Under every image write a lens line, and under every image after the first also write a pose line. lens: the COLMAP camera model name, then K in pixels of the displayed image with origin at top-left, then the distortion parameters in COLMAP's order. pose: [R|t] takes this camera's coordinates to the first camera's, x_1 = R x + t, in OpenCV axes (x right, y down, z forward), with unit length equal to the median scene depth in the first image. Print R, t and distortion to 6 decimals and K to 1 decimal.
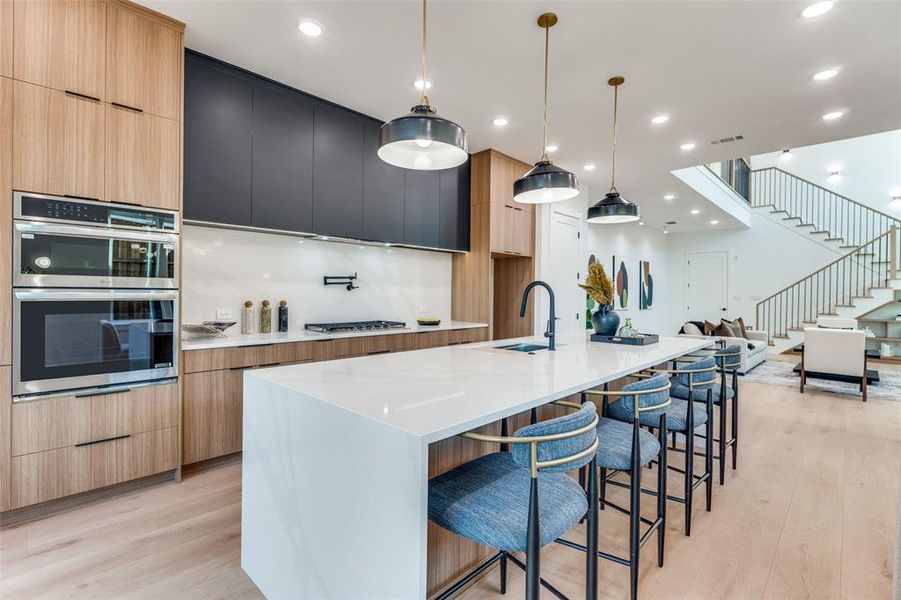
lens RADIAL K [[416.1, 0, 474.9], [0, 416.1, 295.2], [0, 0, 1]] dist [-0.010043, 0.002506]
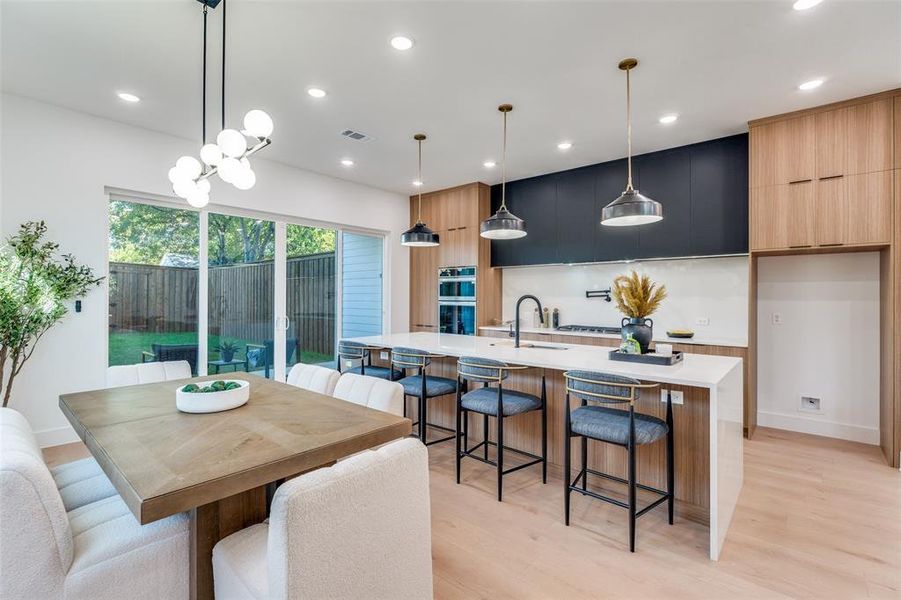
lens RADIAL K [[416.1, 0, 443.8], [0, 416.1, 294.4], [0, 0, 1]] dist [-0.010043, 0.002506]
pose [[0.013702, -0.017728, -0.999749, 0.967107], [-0.011317, 0.999776, -0.017884, -0.005441], [0.999842, 0.011559, 0.013498, 0.503620]]
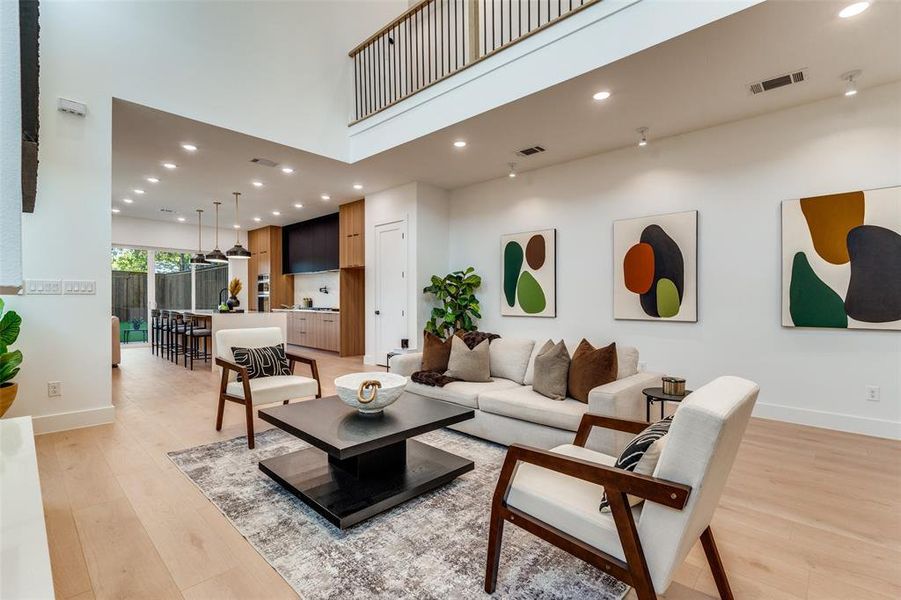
lens RADIAL K [[416.1, 0, 452.0], [0, 416.1, 304.2], [0, 0, 1]] dist [-0.010043, 0.002506]
pose [[-0.029564, 0.004357, -0.999553, 2.002566], [-0.007656, 0.999960, 0.004585, 0.031715], [0.999534, 0.007788, -0.029530, 1.802431]]
